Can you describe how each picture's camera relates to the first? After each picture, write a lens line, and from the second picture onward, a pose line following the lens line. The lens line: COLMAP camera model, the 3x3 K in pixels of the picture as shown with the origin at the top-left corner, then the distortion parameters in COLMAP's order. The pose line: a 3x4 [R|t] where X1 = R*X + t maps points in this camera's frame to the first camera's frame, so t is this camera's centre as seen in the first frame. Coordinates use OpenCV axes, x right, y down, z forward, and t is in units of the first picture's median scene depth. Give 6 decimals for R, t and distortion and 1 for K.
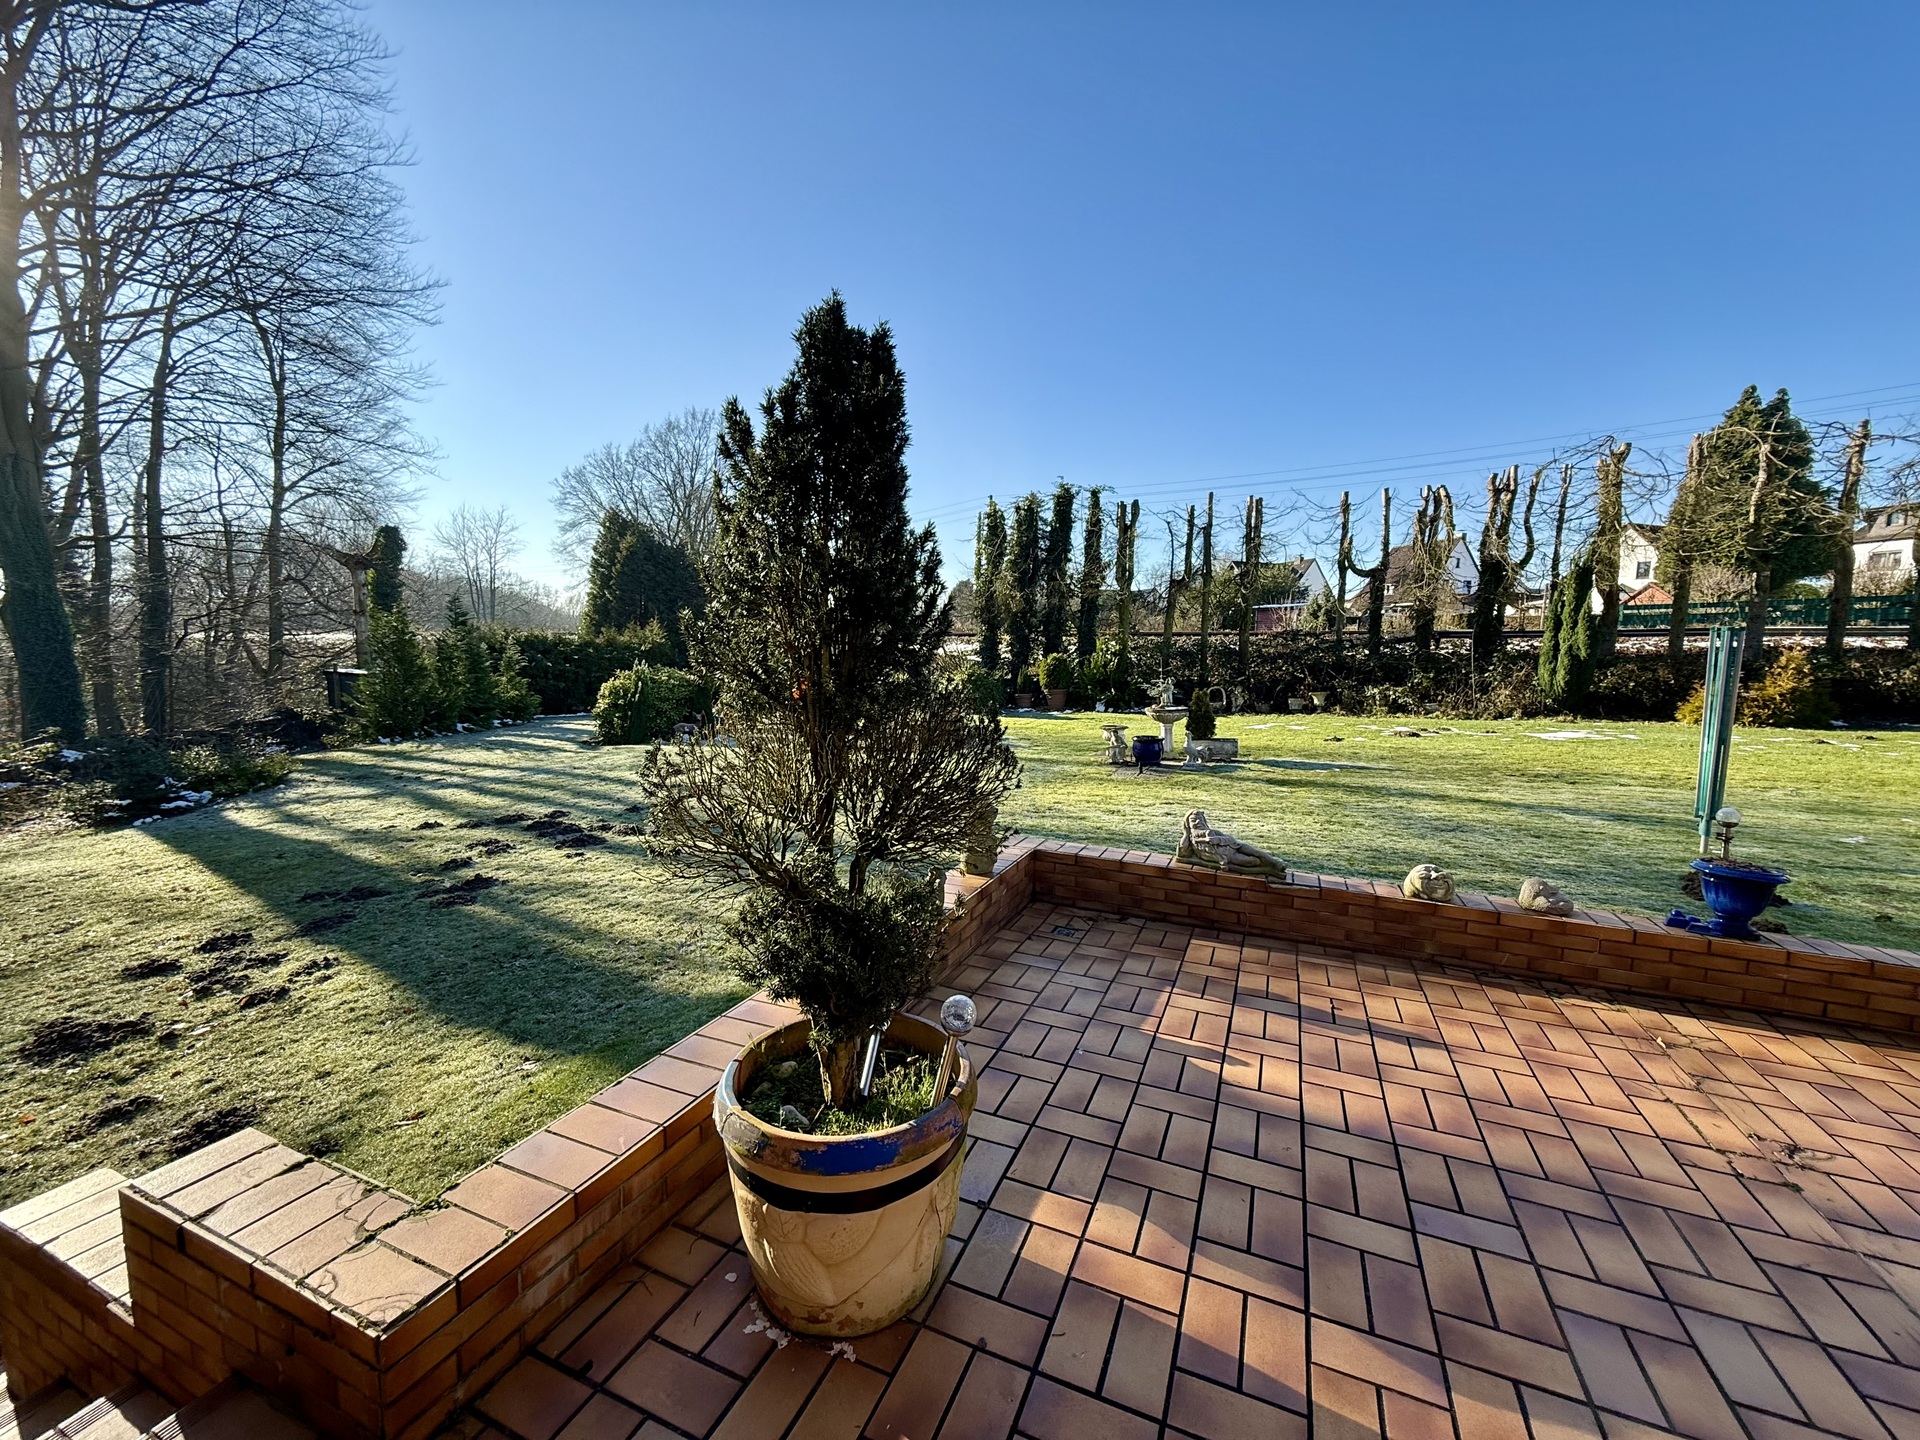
lens RADIAL K [[775.4, 0, 960.0], [0, 775.4, 720.0], [0, 0, 1]] dist [-0.001448, -0.000235]
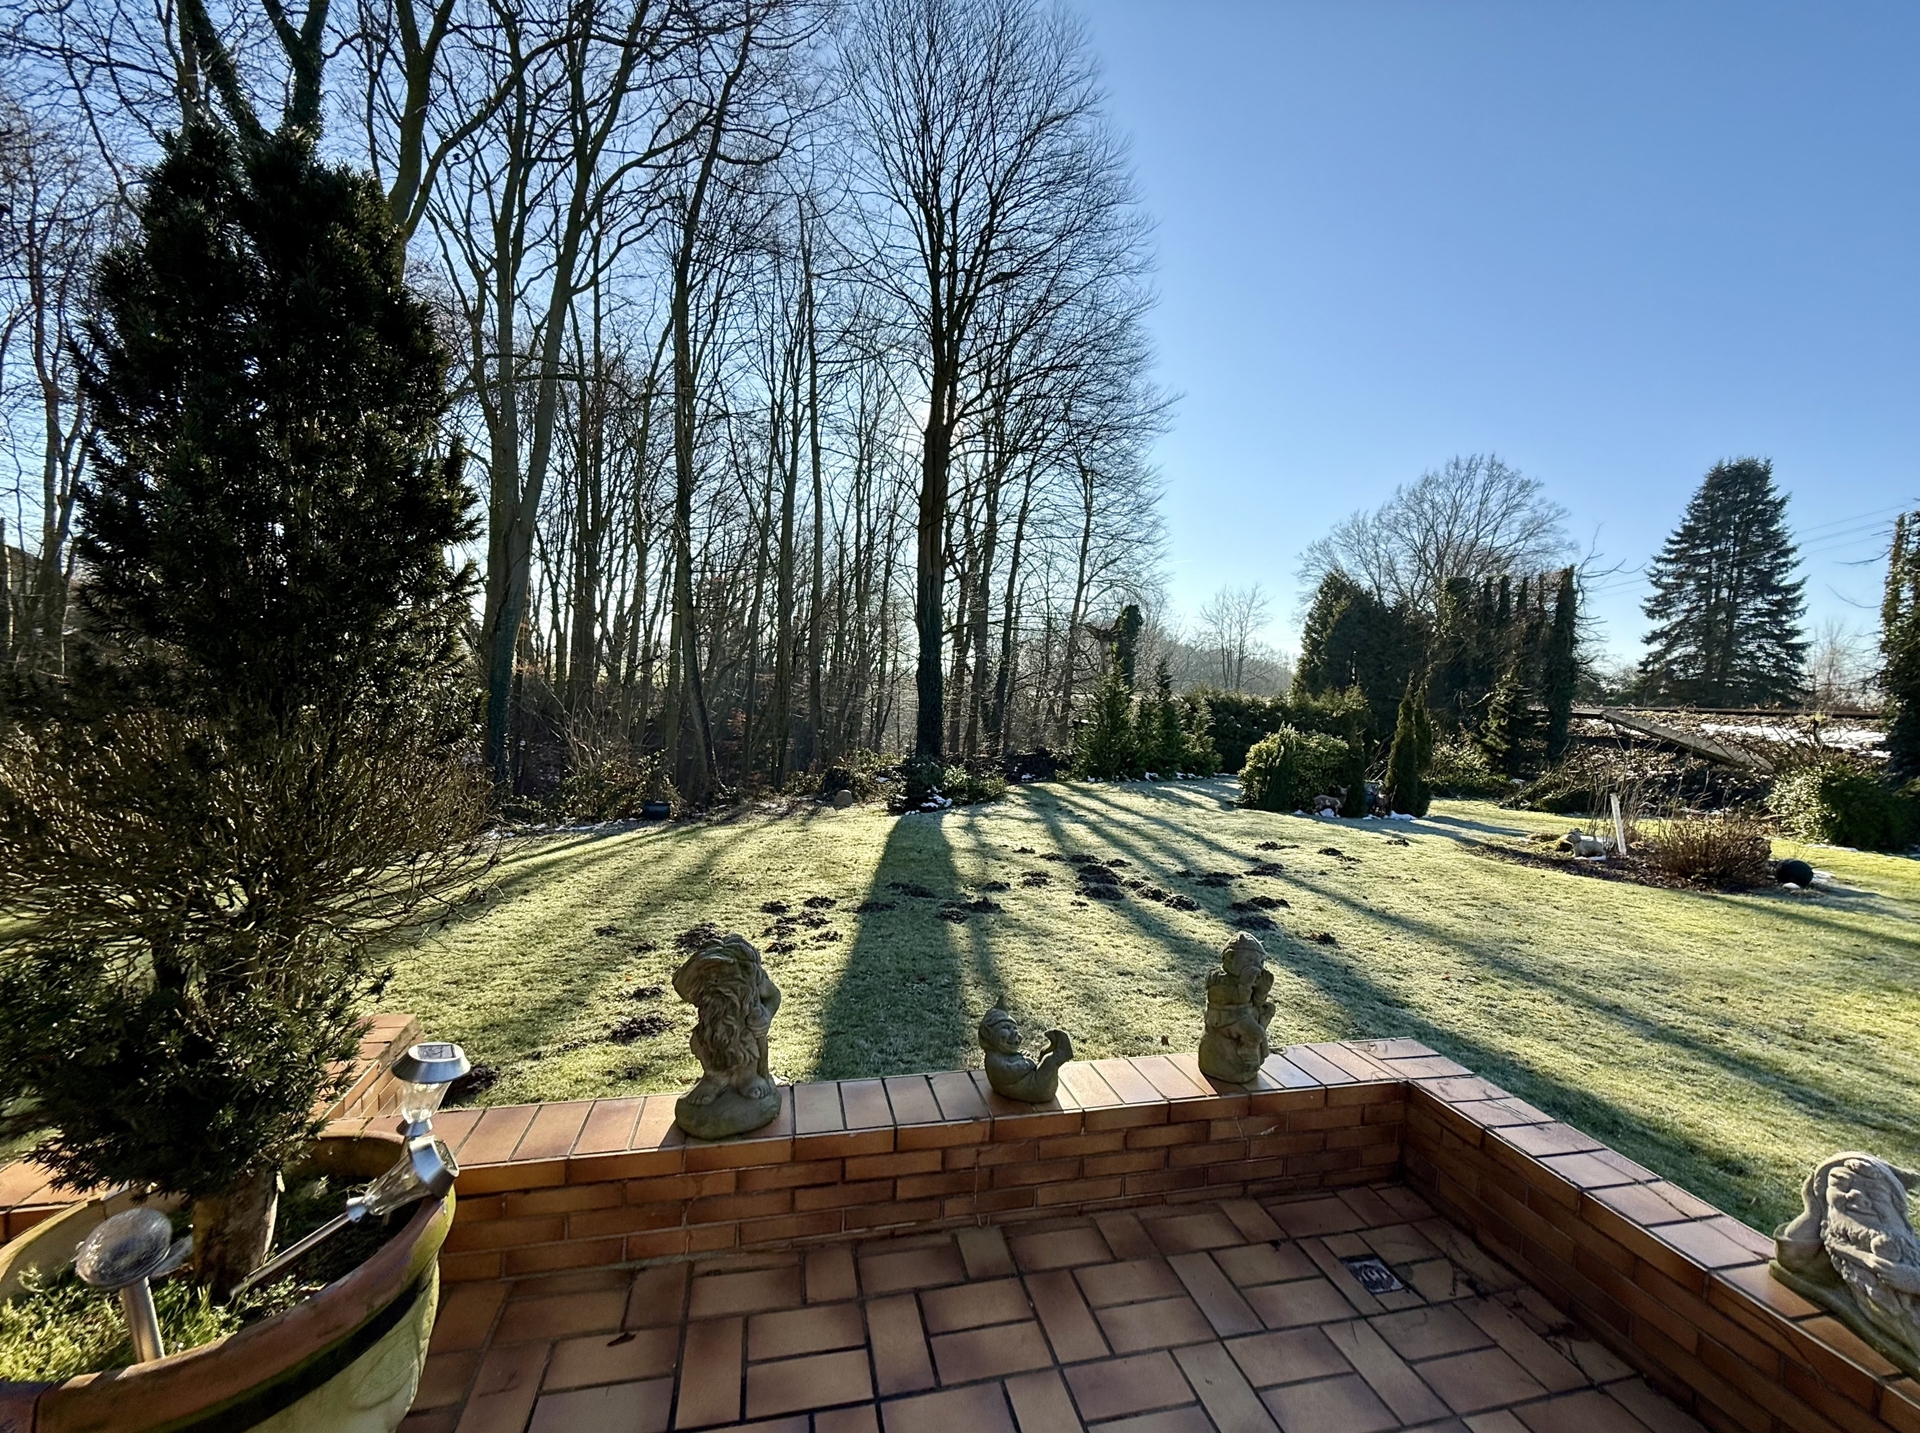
lens RADIAL K [[766.3, 0, 960.0], [0, 766.3, 716.5], [0, 0, 1]] dist [-0.000117, 0.000042]
pose [[0.608546, 0.044762, -0.792255, 0.117802], [-0.118389, 0.992355, -0.034869, -0.008199], [0.784637, 0.115013, 0.609193, 0.162630]]
